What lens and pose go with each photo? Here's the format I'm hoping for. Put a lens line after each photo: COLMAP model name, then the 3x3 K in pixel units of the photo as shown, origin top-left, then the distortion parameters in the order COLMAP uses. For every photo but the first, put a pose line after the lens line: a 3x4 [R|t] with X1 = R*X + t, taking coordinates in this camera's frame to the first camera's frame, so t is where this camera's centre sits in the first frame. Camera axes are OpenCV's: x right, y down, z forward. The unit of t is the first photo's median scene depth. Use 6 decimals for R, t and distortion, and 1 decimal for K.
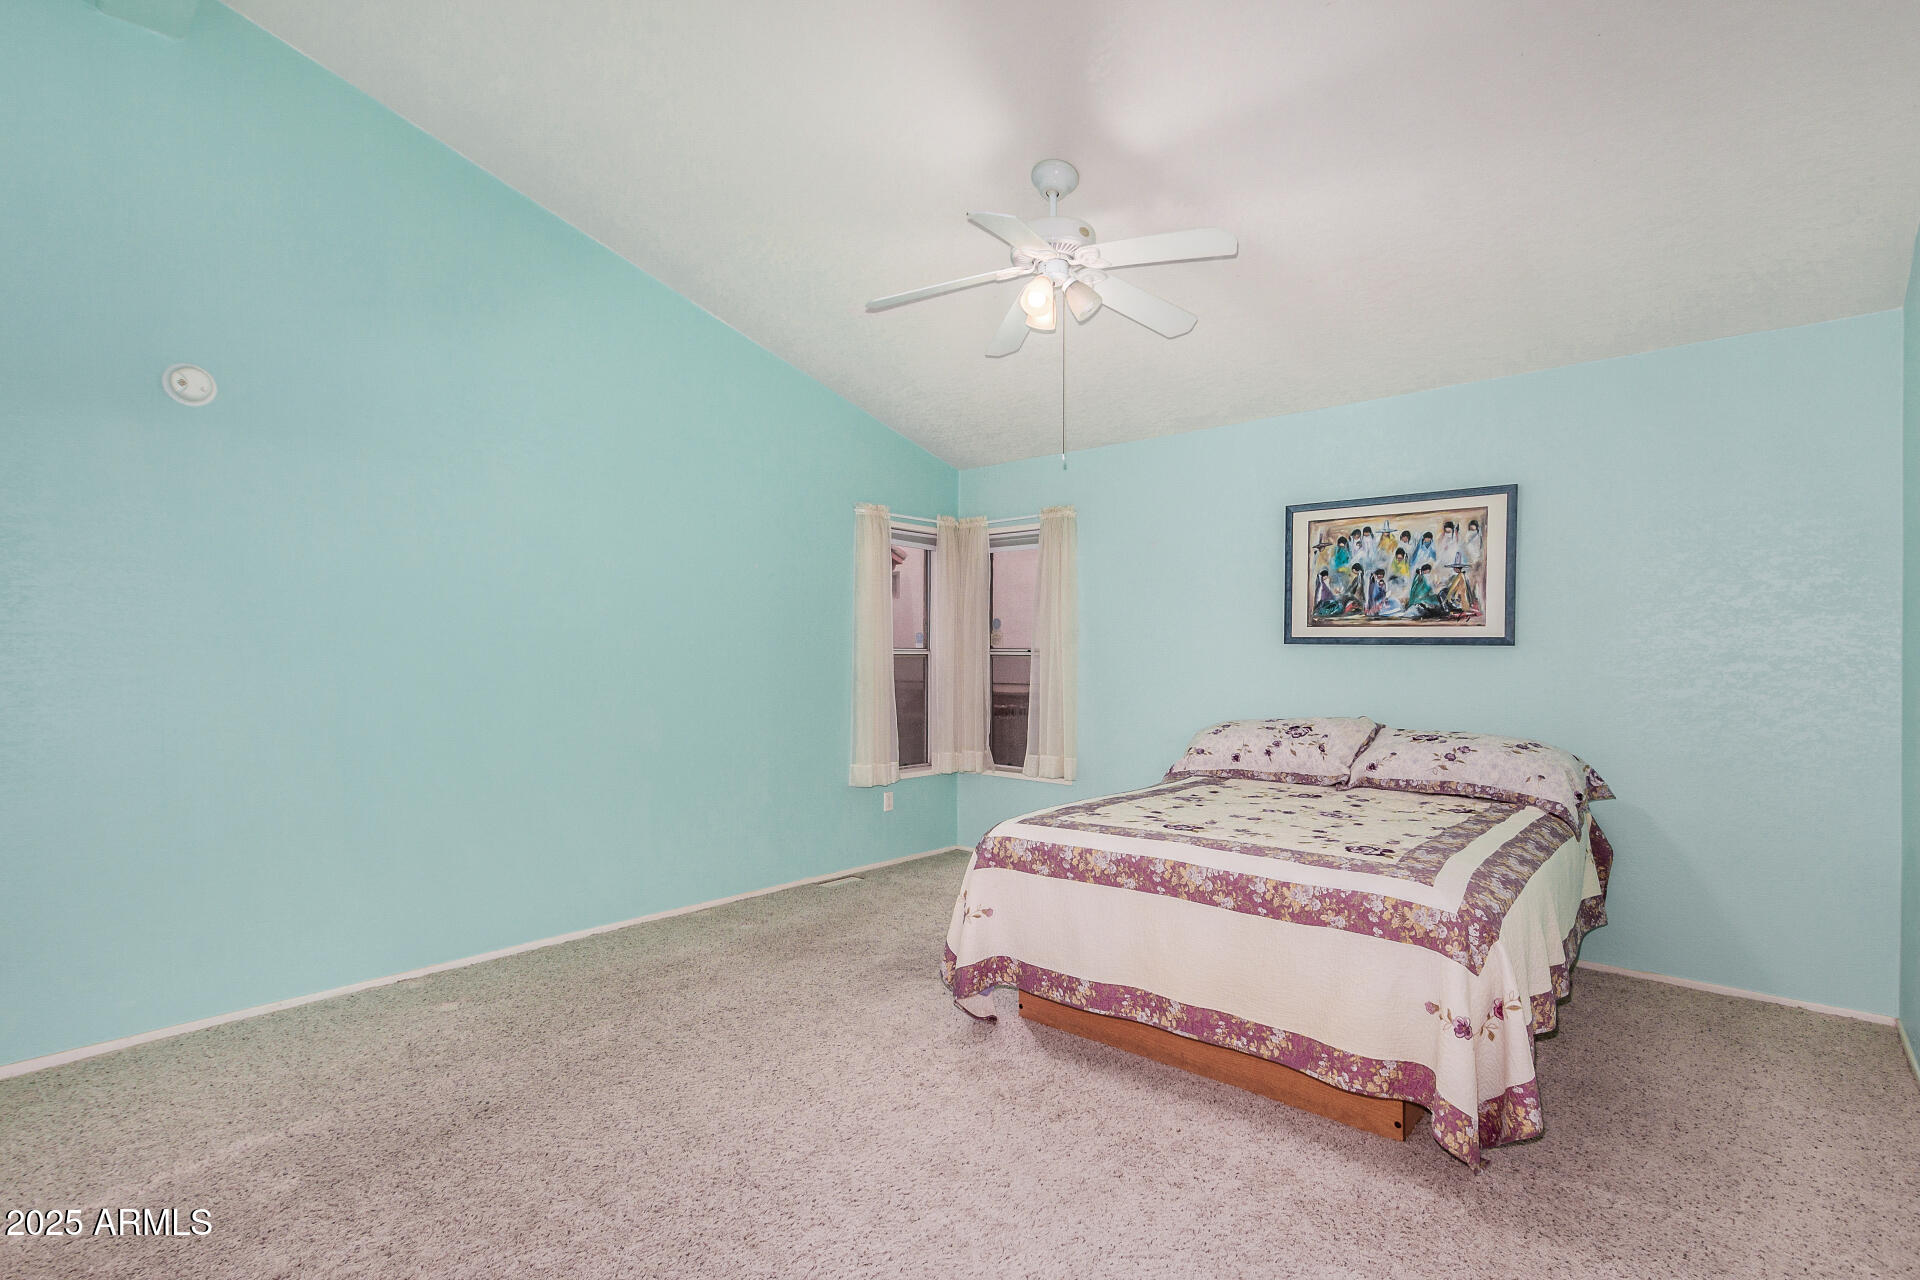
lens RADIAL K [[904.5, 0, 965.5], [0, 904.5, 670.9], [0, 0, 1]] dist [0.001458, 0.000060]
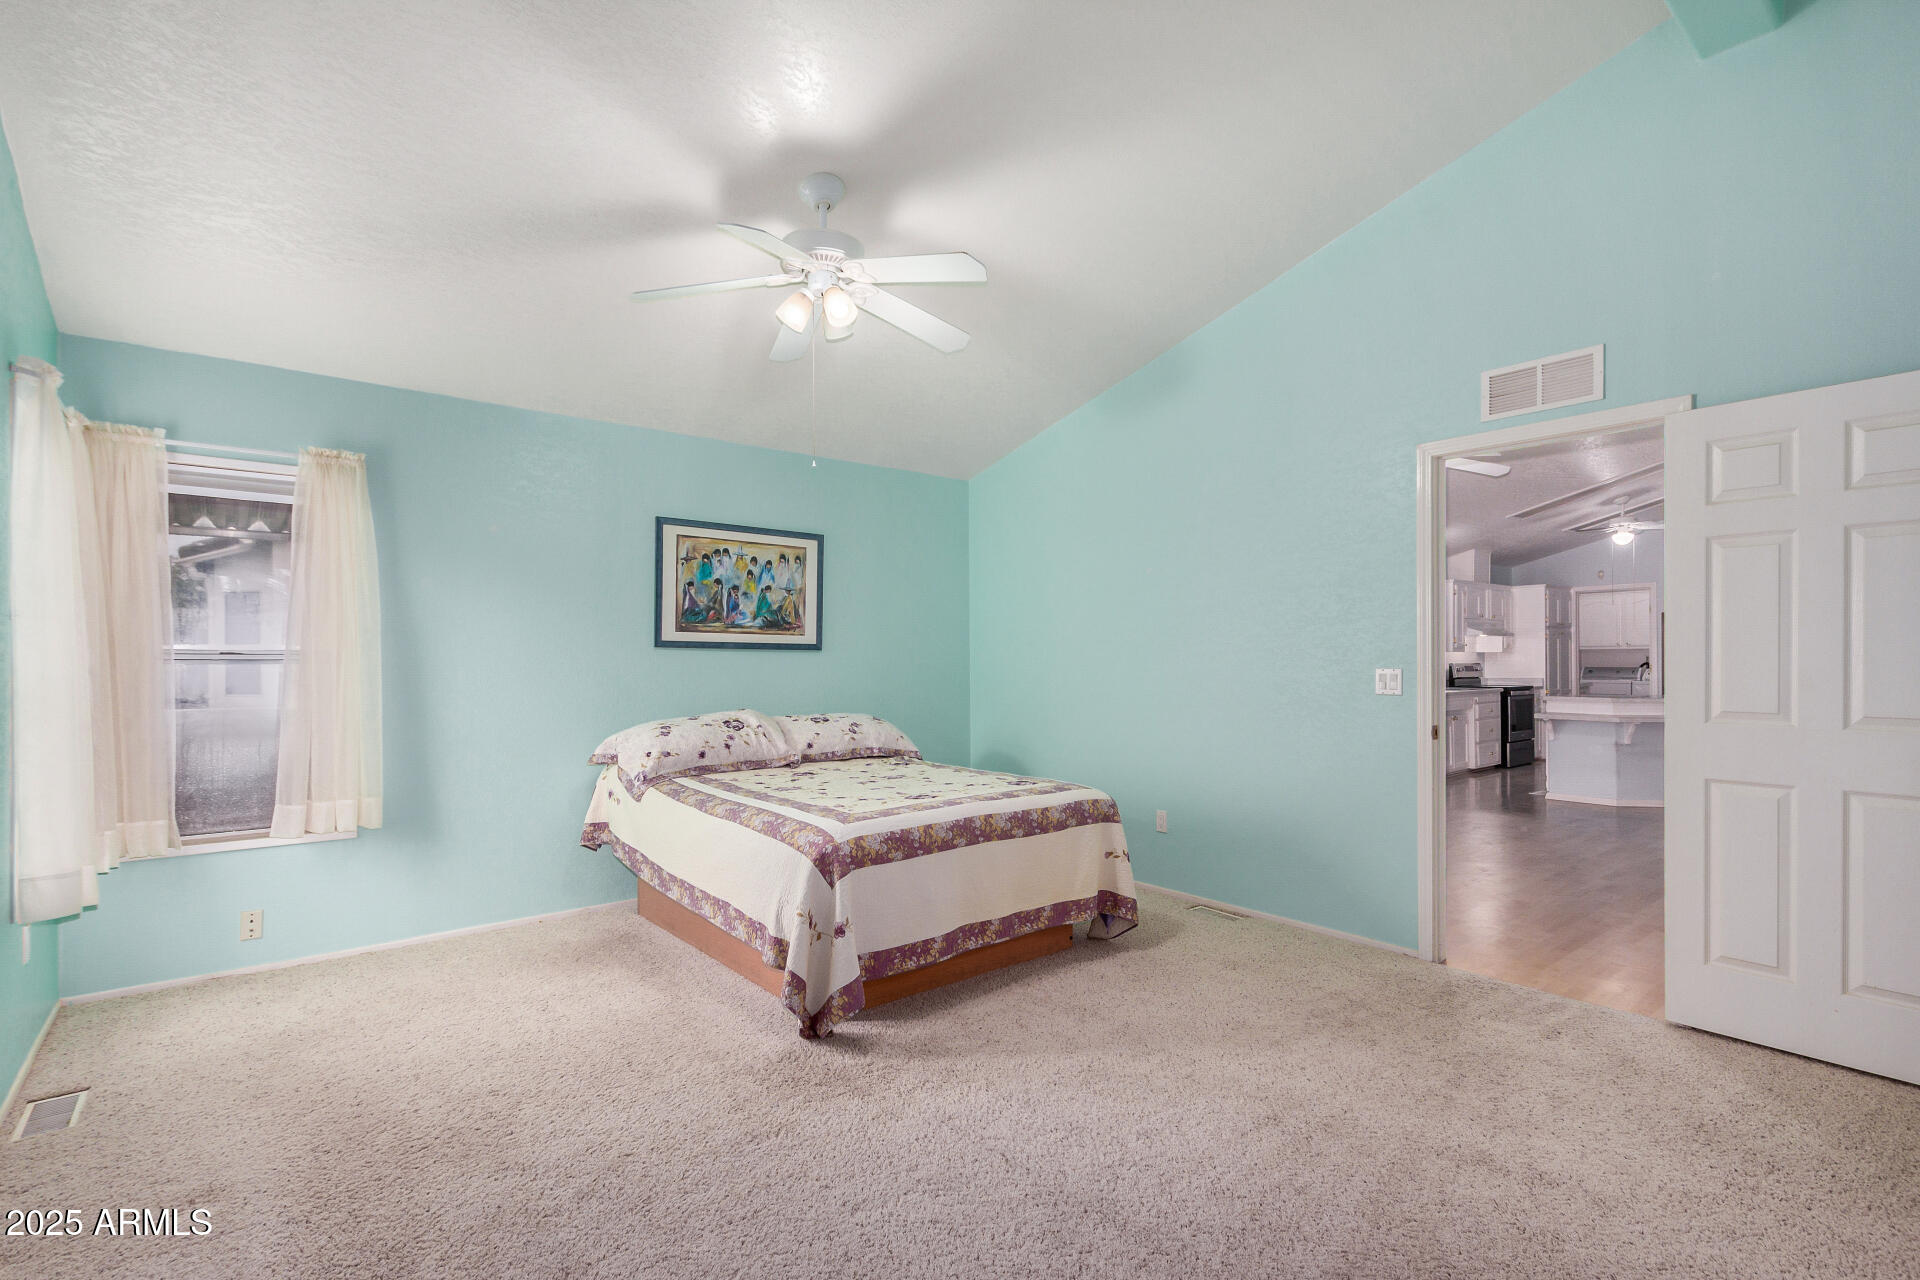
lens RADIAL K [[881.4, 0, 962.5], [0, 881.4, 673.2], [0, 0, 1]] dist [0.005438, -0.005670]
pose [[0.177271, -0.019916, 0.983961, -0.651091], [0.020642, 0.999651, 0.016515, -0.009865], [-0.983946, 0.017384, 0.177620, 0.511565]]
